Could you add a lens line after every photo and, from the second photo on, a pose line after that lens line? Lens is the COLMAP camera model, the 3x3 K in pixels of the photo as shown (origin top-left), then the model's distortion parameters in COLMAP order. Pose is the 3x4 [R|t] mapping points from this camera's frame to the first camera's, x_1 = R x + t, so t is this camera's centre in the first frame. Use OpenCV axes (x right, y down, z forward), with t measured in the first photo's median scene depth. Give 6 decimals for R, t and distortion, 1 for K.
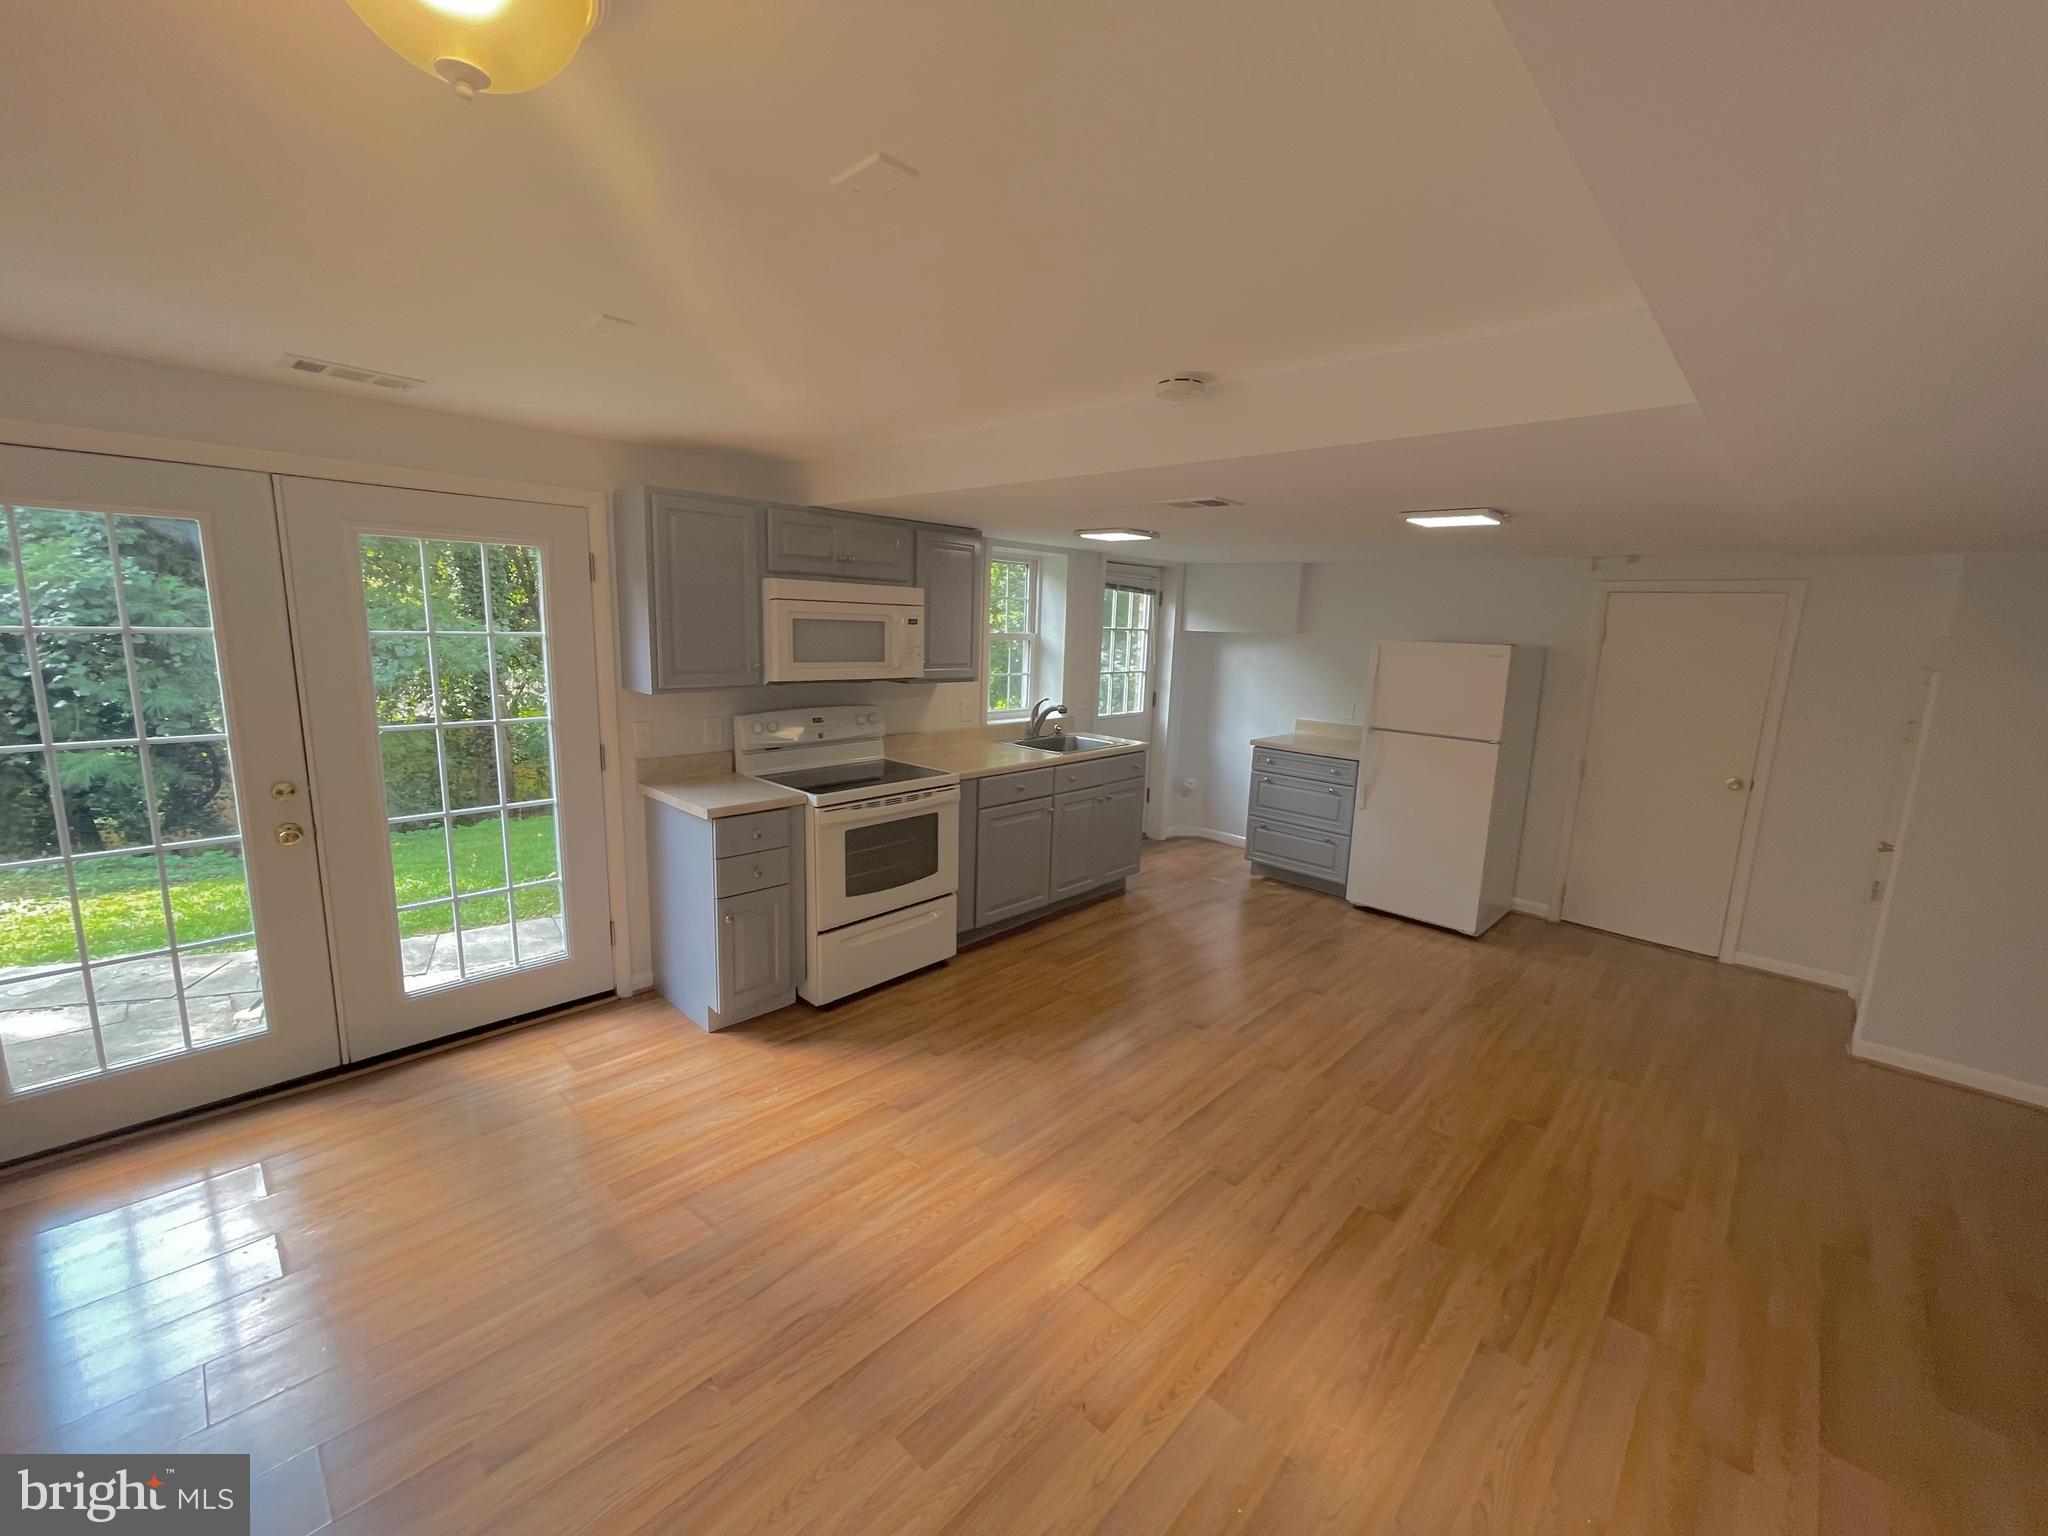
lens RADIAL K [[820.3, 0, 1016.7], [0, 820.3, 761.4], [0, 0, 1]] dist [-0.006275, 0.000940]
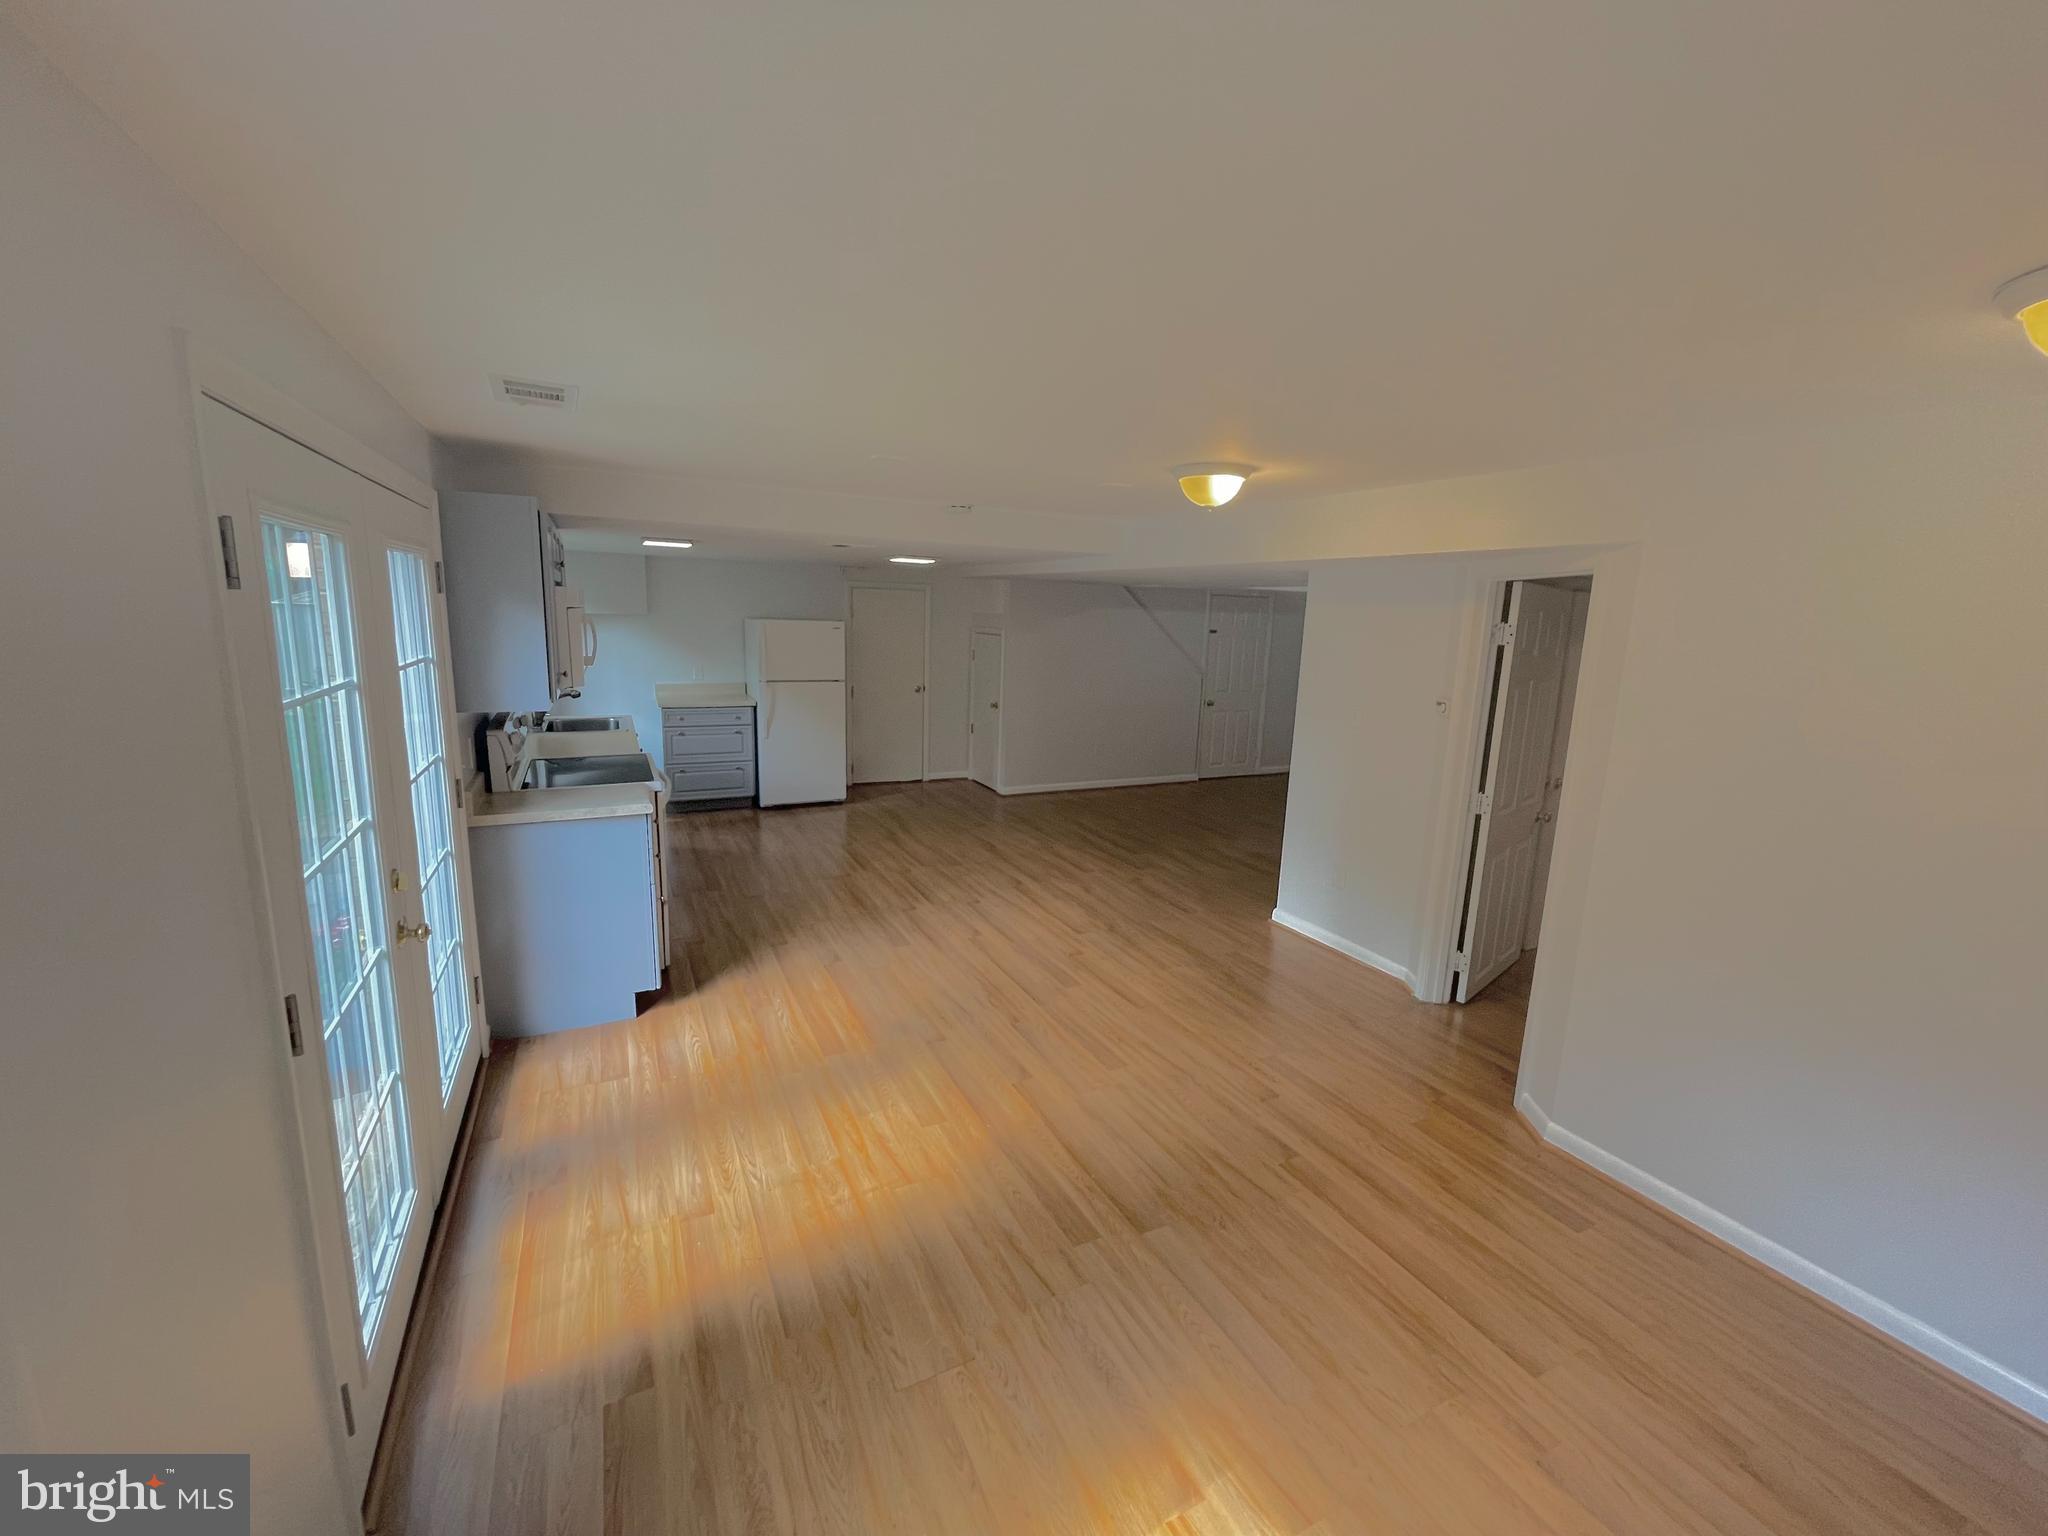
lens RADIAL K [[820.3, 0, 1027.0], [0, 820.3, 761.7], [0, 0, 1]] dist [-0.006275, 0.000940]
pose [[0.320874, -0.193607, 0.927122, -0.952386], [0.138793, 0.977928, 0.156181, -0.077421], [-0.936897, 0.078564, 0.340664, 0.109559]]
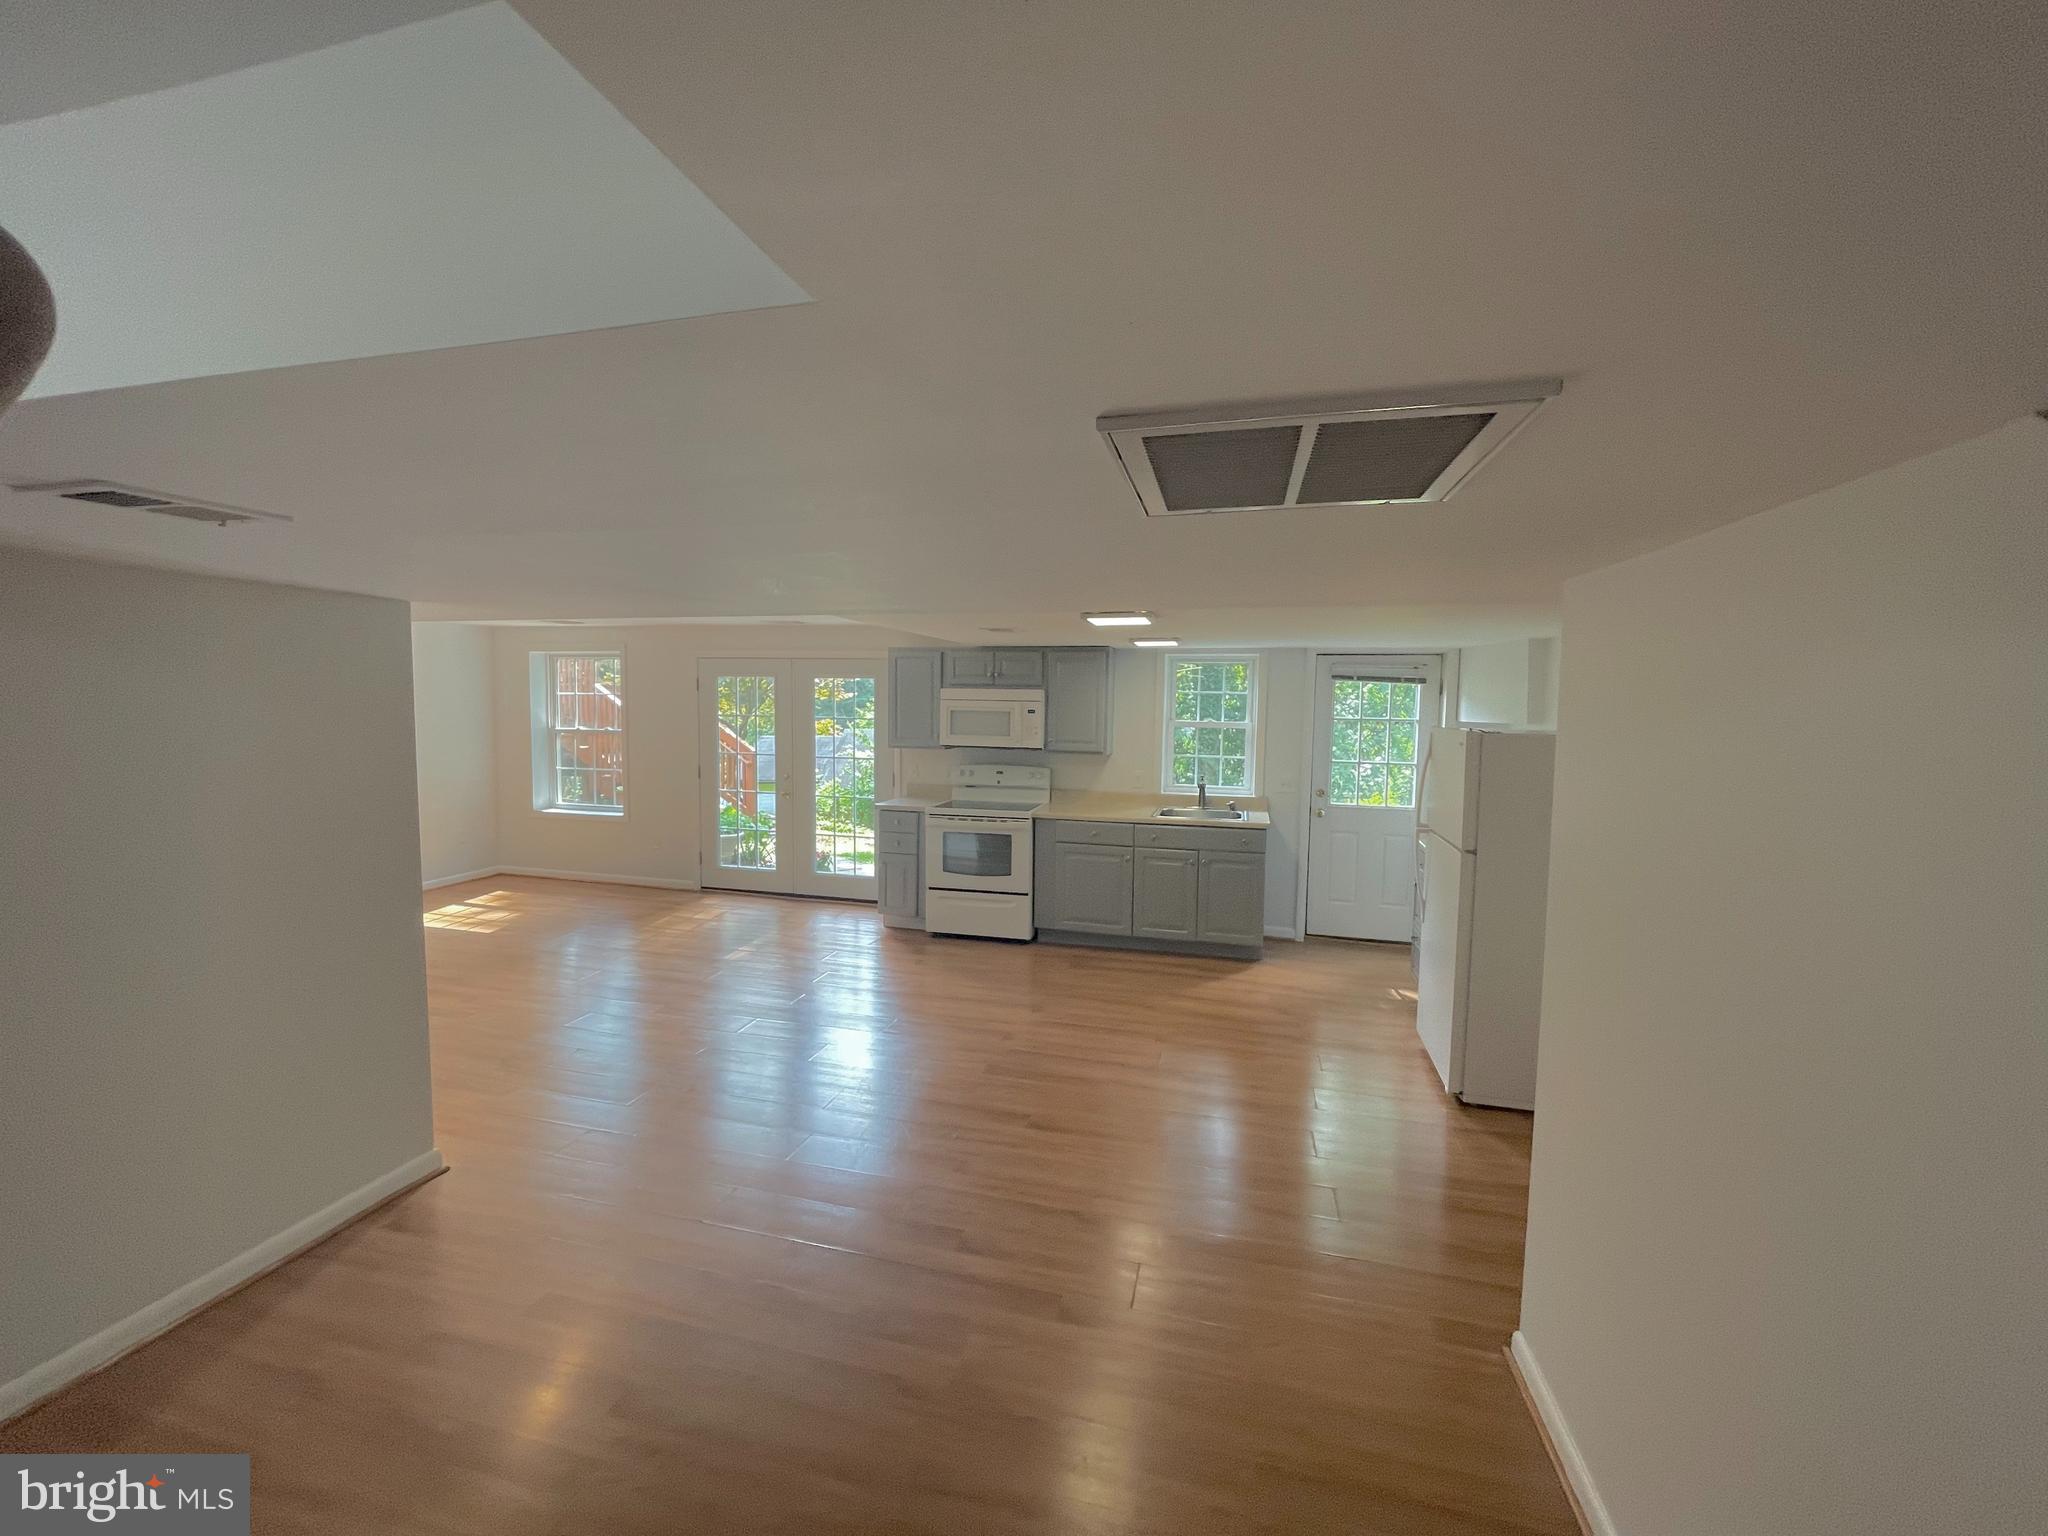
lens RADIAL K [[820.3, 0, 1030.3], [0, 820.3, 748.4], [0, 0, 1]] dist [-0.006275, 0.000940]
pose [[0.507411, 0.031235, -0.861138, 1.185473], [-0.147280, 0.987782, -0.050954, -0.023388], [0.849024, 0.152683, 0.505812, 0.229598]]
